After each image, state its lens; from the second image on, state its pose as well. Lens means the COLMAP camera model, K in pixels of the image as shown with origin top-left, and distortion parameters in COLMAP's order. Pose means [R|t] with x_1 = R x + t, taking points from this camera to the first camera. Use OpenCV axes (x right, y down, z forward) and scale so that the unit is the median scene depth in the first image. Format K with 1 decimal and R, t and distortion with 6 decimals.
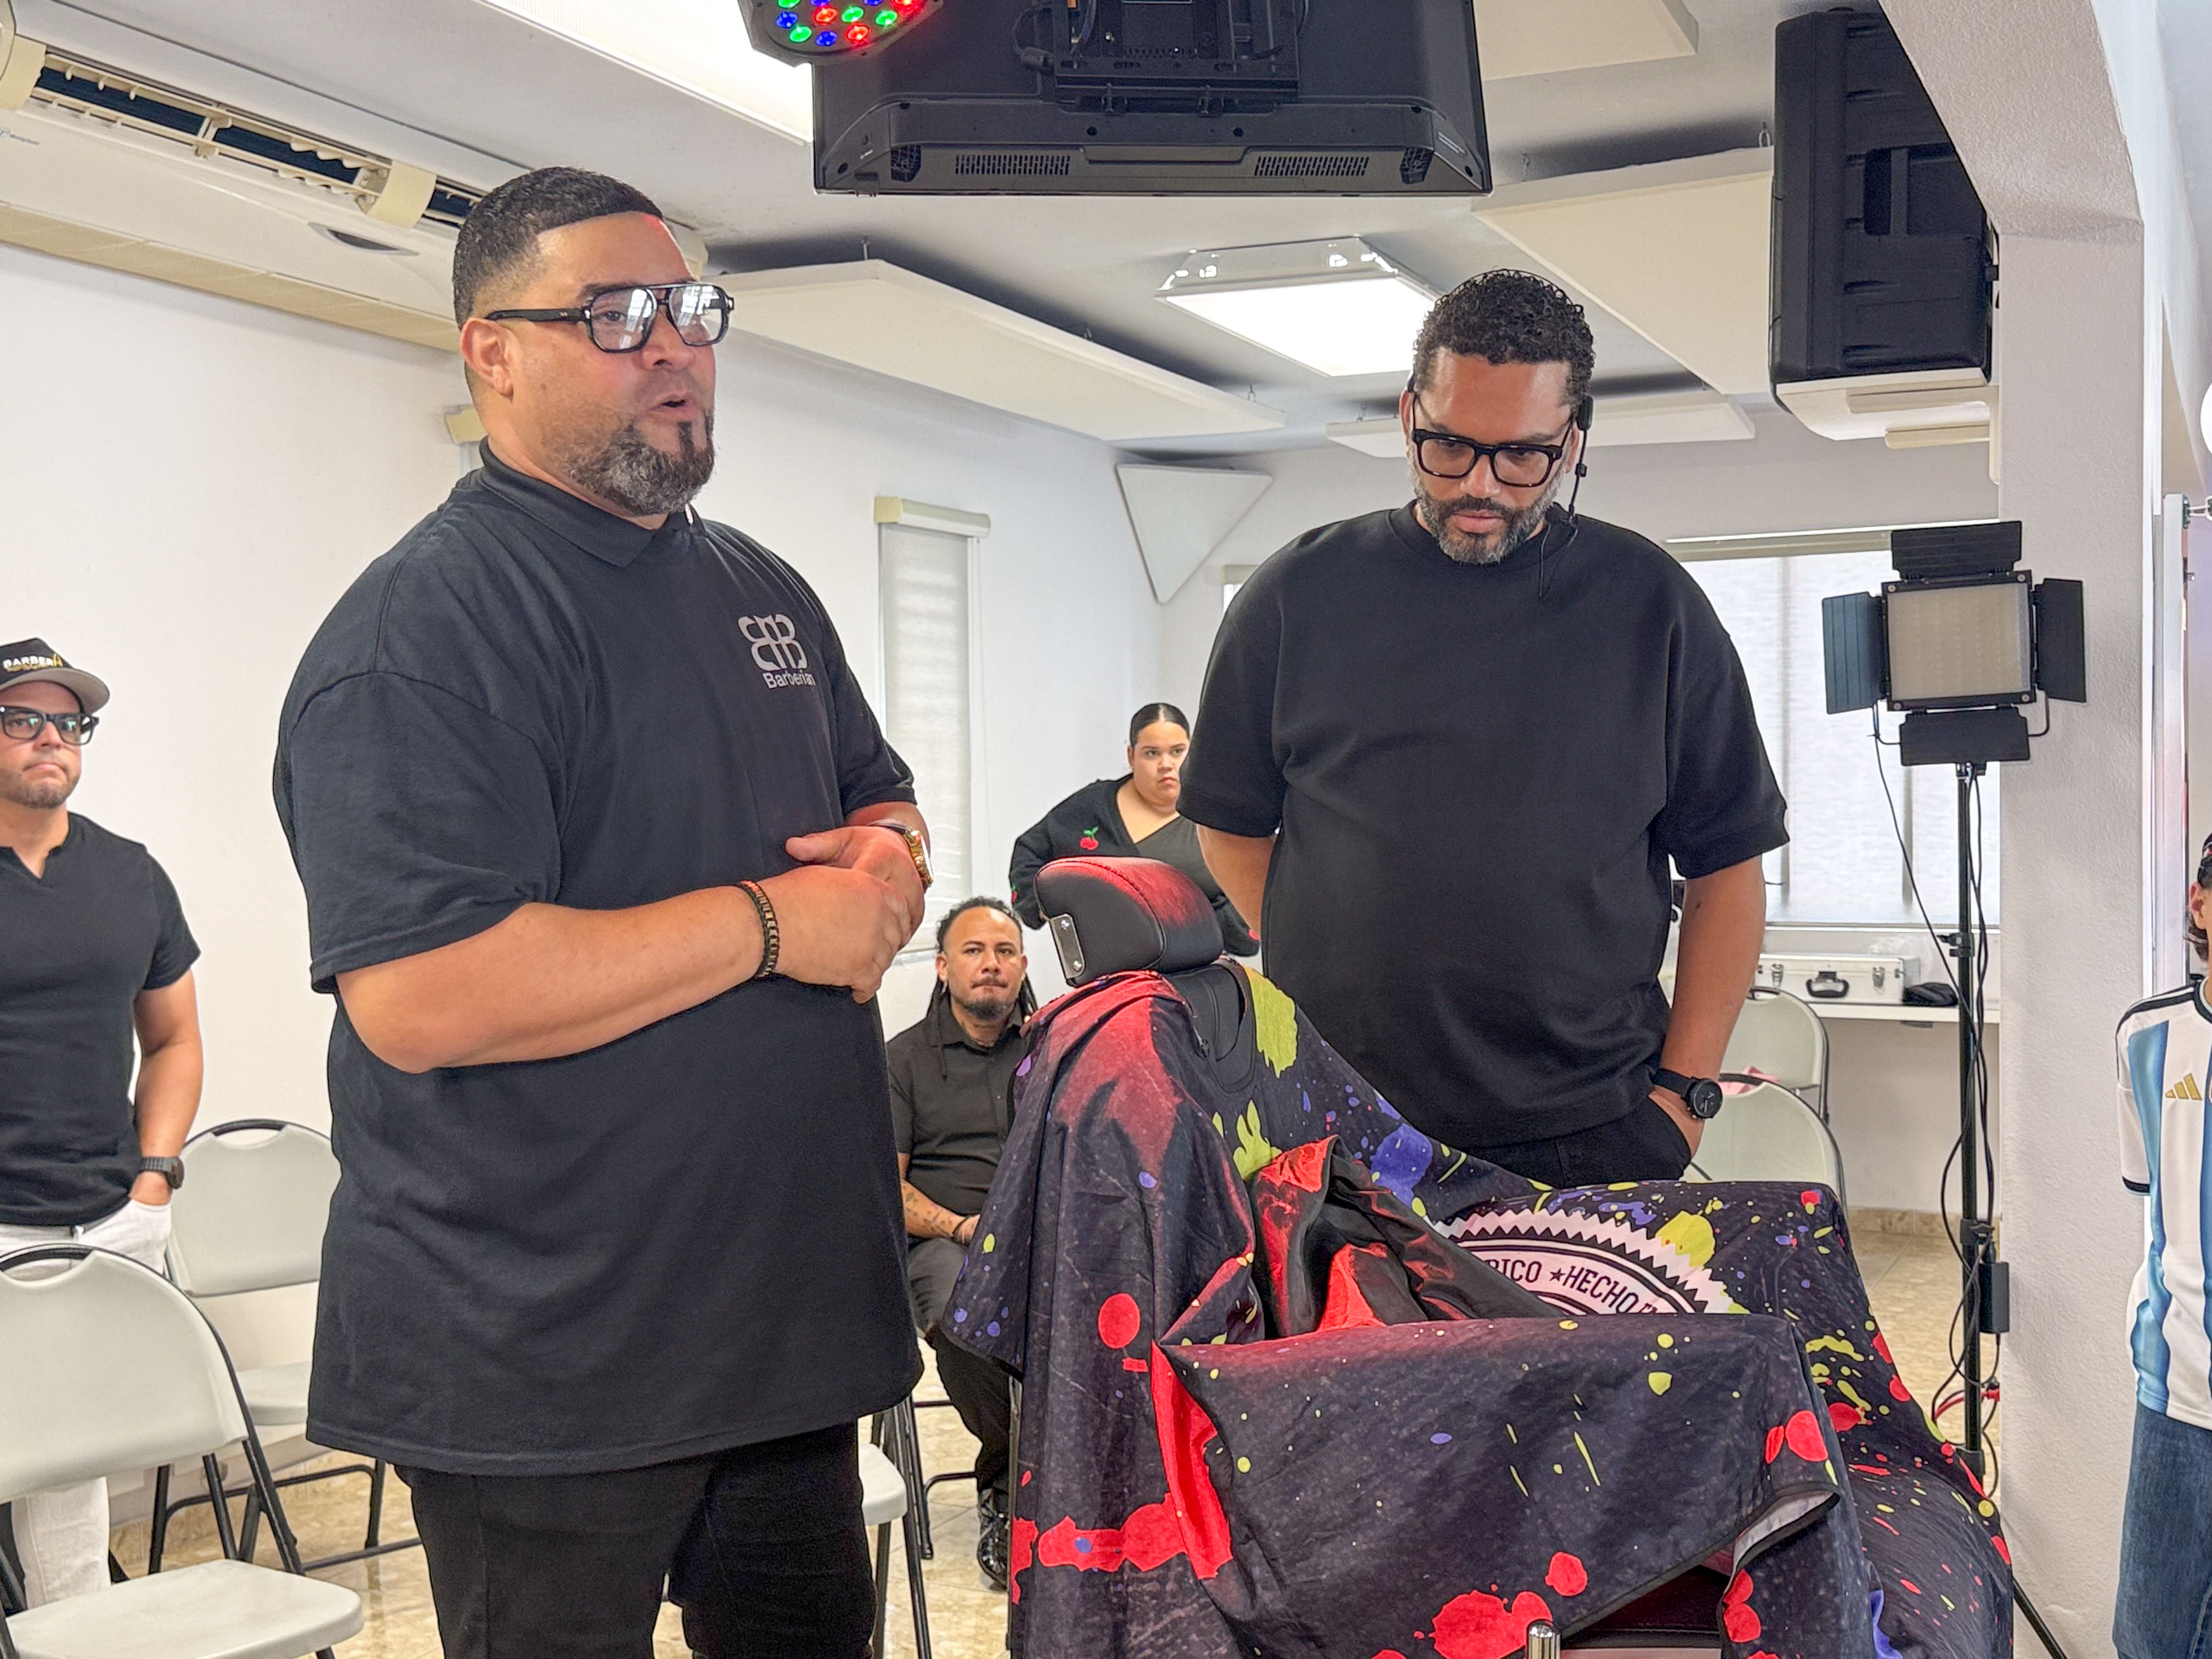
lens RADIAL K [[2447.1, 0, 1112.4], [0, 2447.1, 842.2], [0, 0, 1]] dist [0.241063, -0.577755]
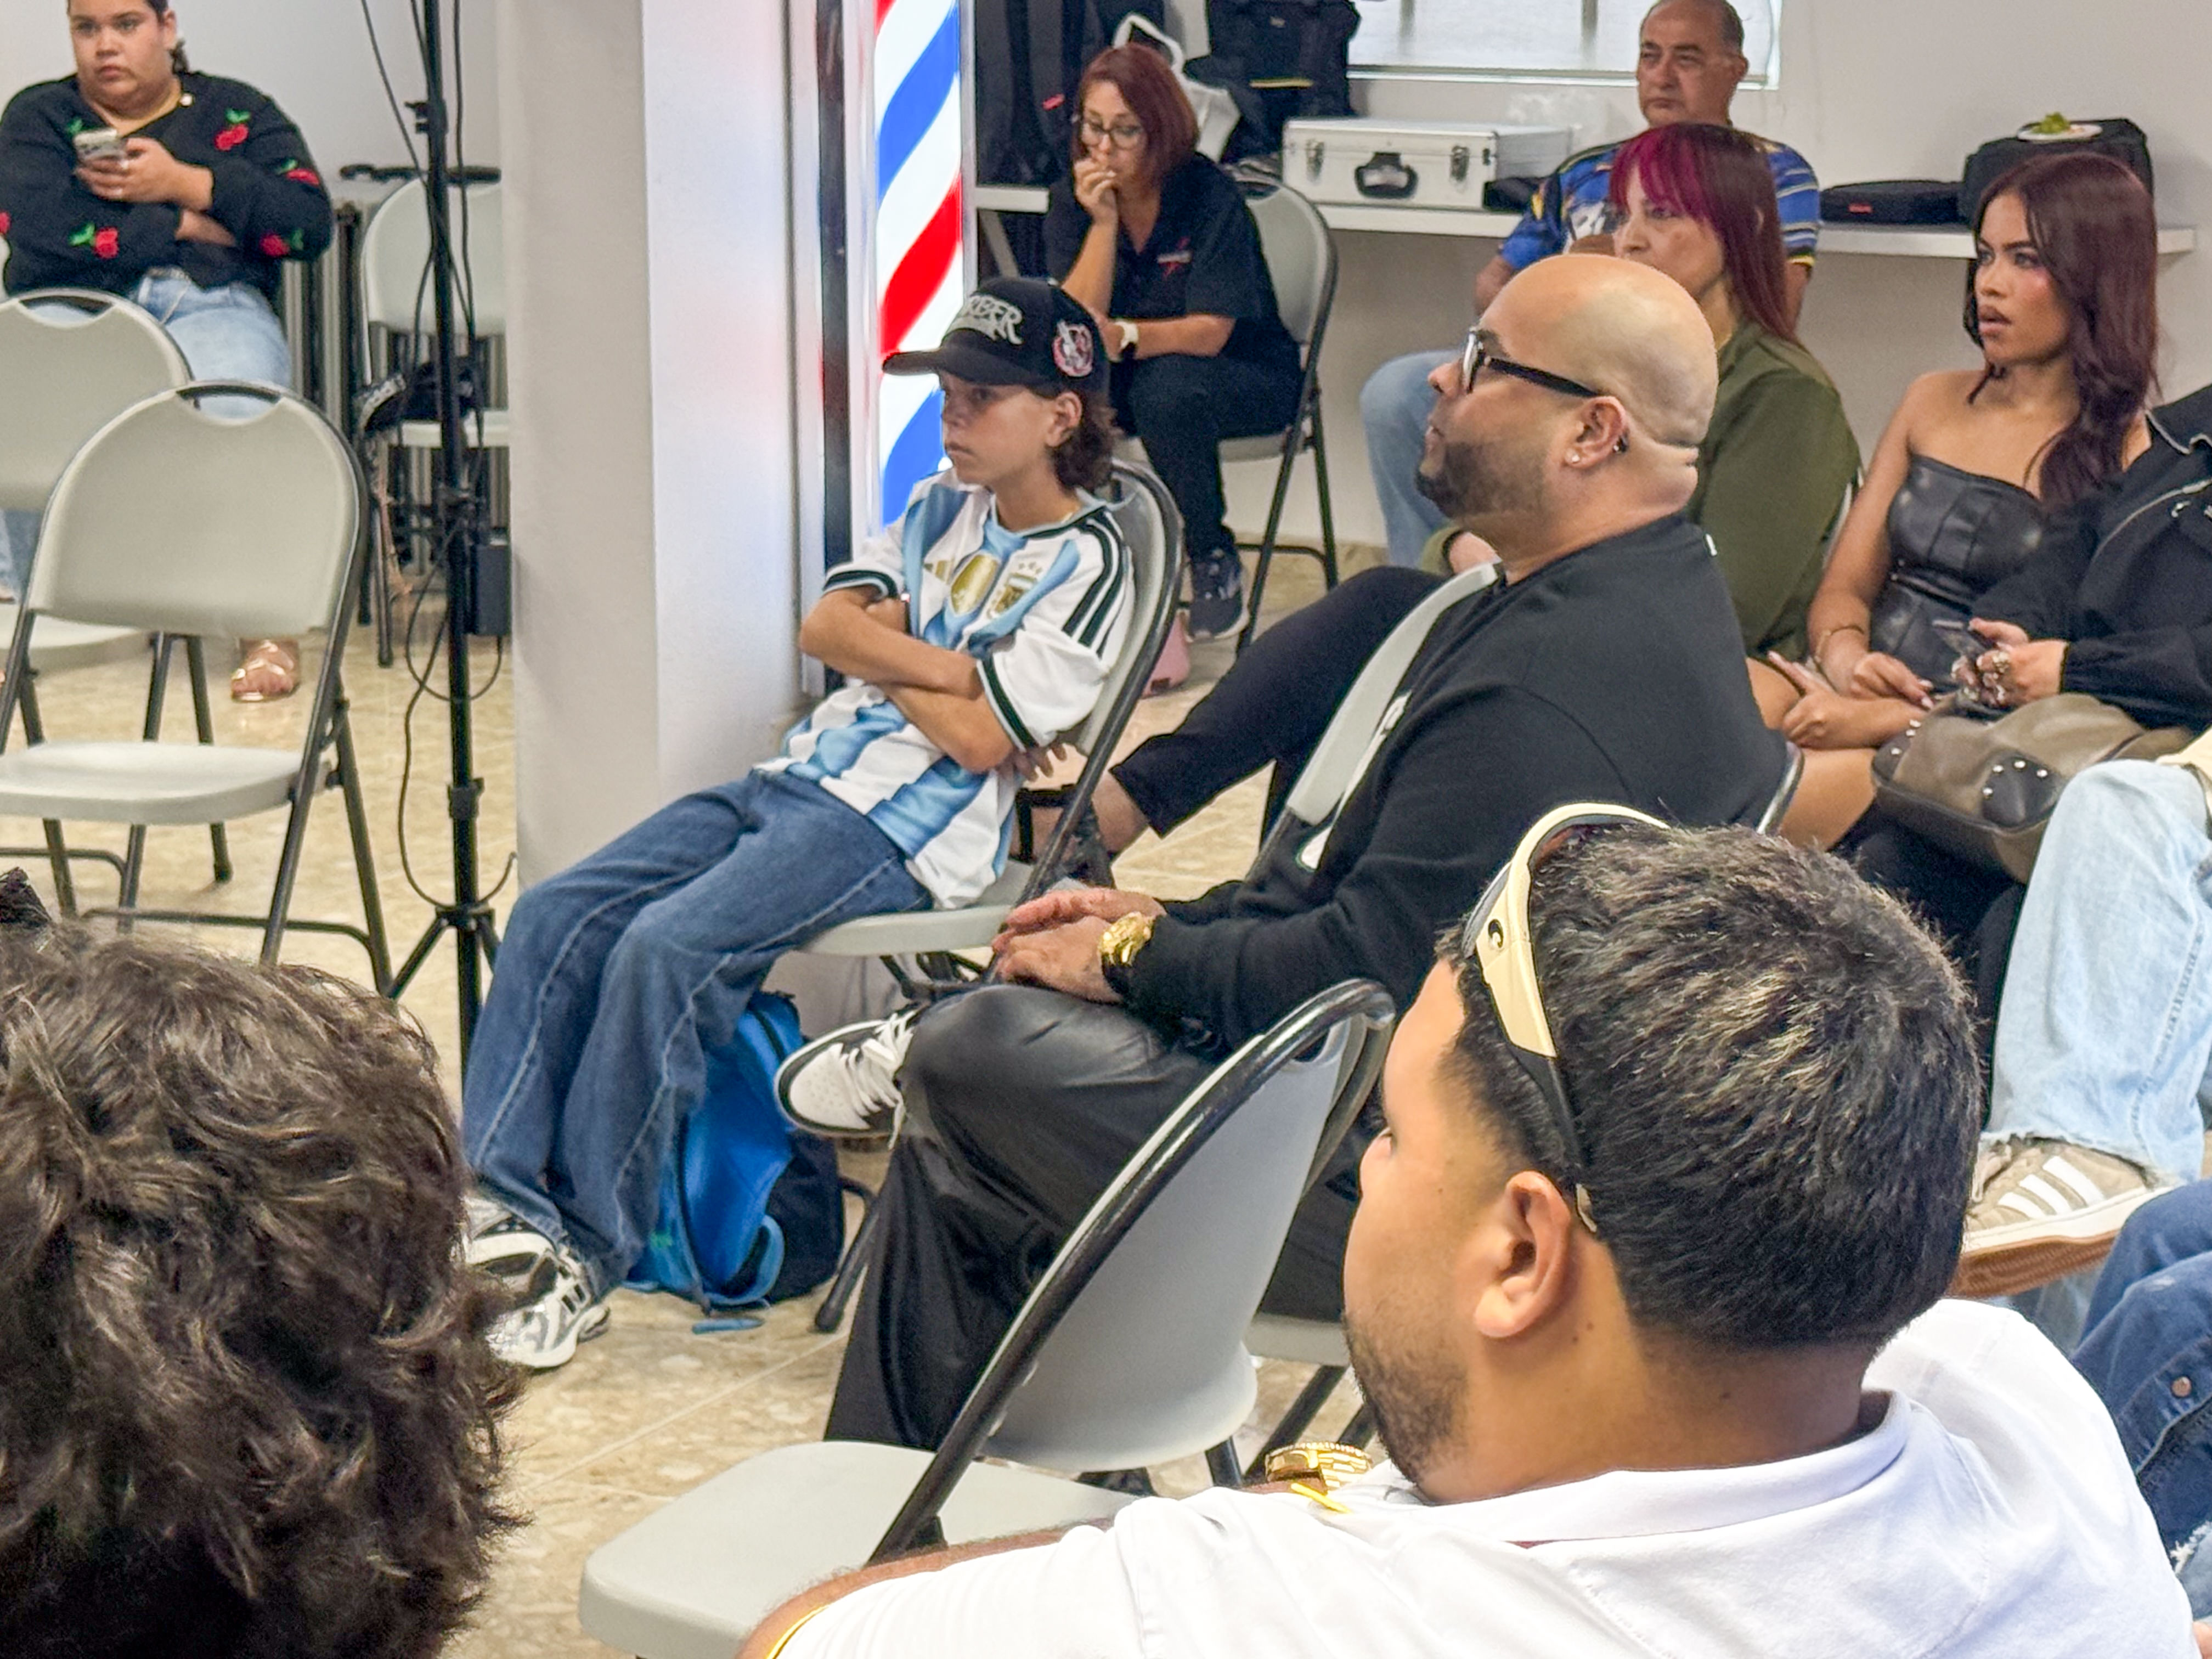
lens RADIAL K [[5320.0, 0, 1107.9], [0, 5320.0, 826.3], [0, 0, 1]] dist [0.078224, 1.234103]
pose [[0.997072, 0.023512, -0.072759, 0.659787], [-0.009939, 0.983330, 0.181558, -0.041583], [0.075815, -0.180303, 0.980685, -0.578273]]
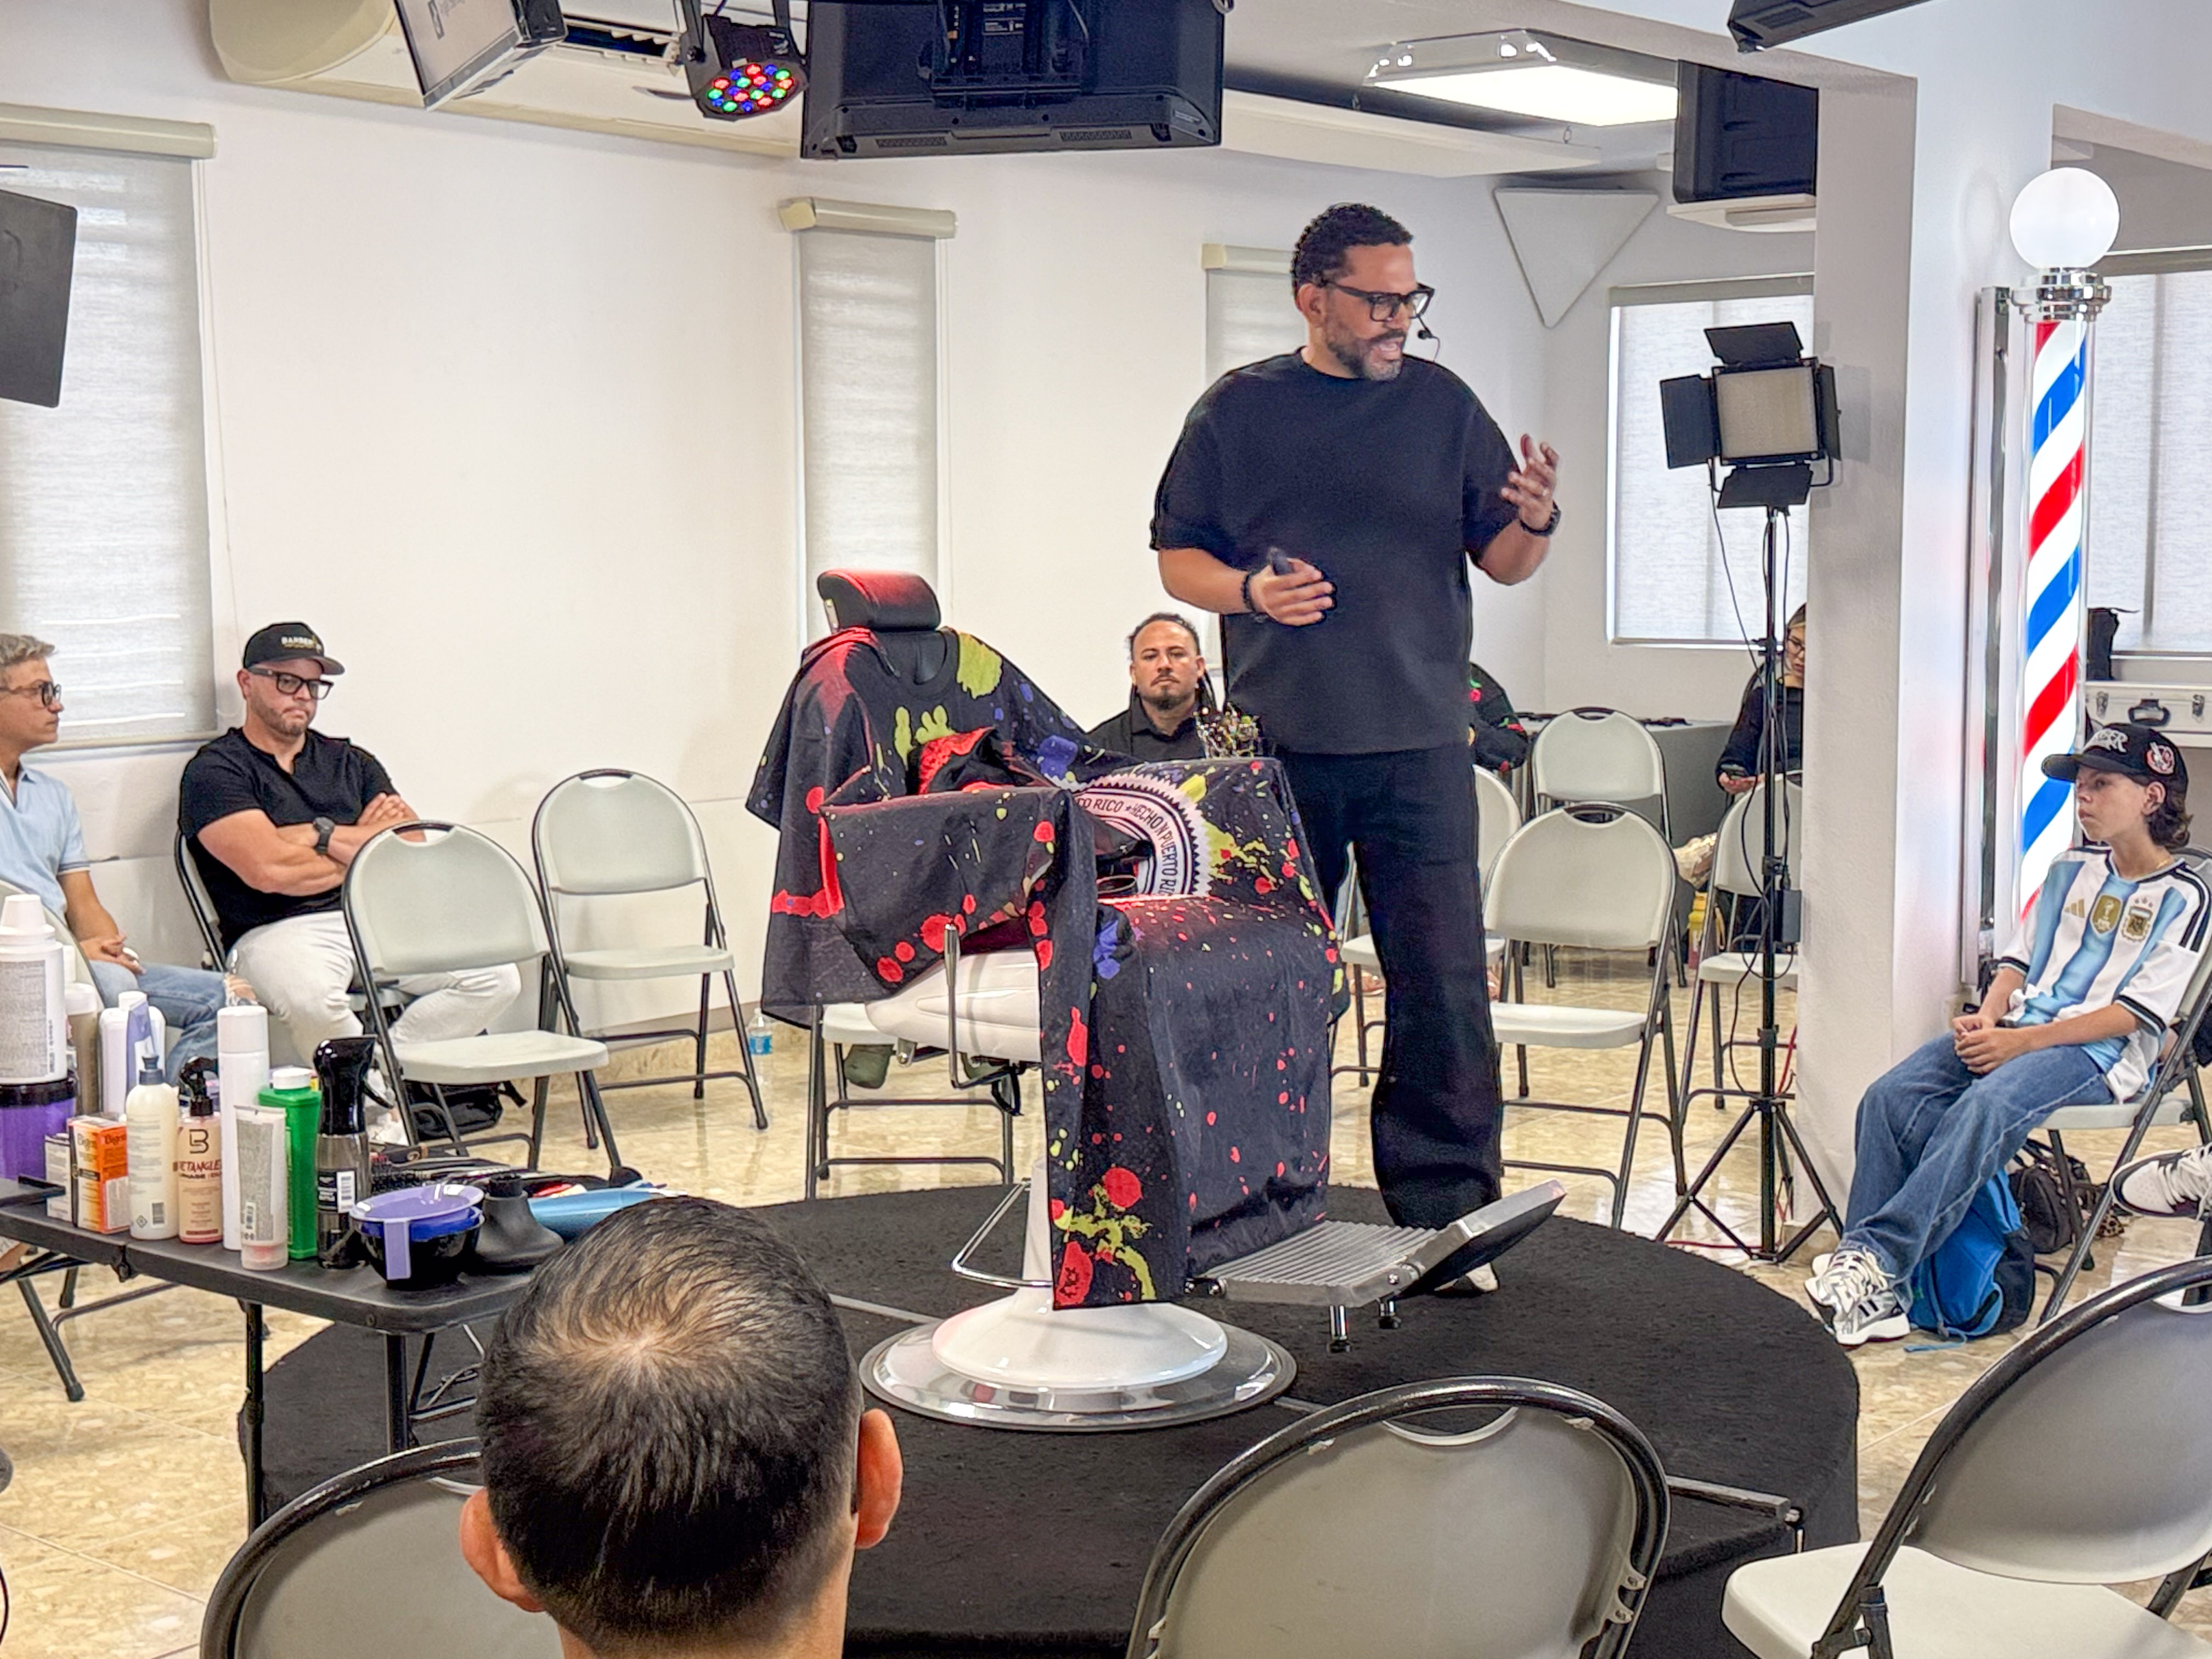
lens RADIAL K [[3062.2, 0, 1114.6], [0, 3062.2, 841.1], [0, 0, 1]] dist [0.136267, -0.083090]
pose [[0.967412, 0.029385, -0.251495, 0.417191], [-0.007180, 0.996027, 0.088756, 0.001804], [0.253104, -0.084058, 0.963780, -0.649718]]
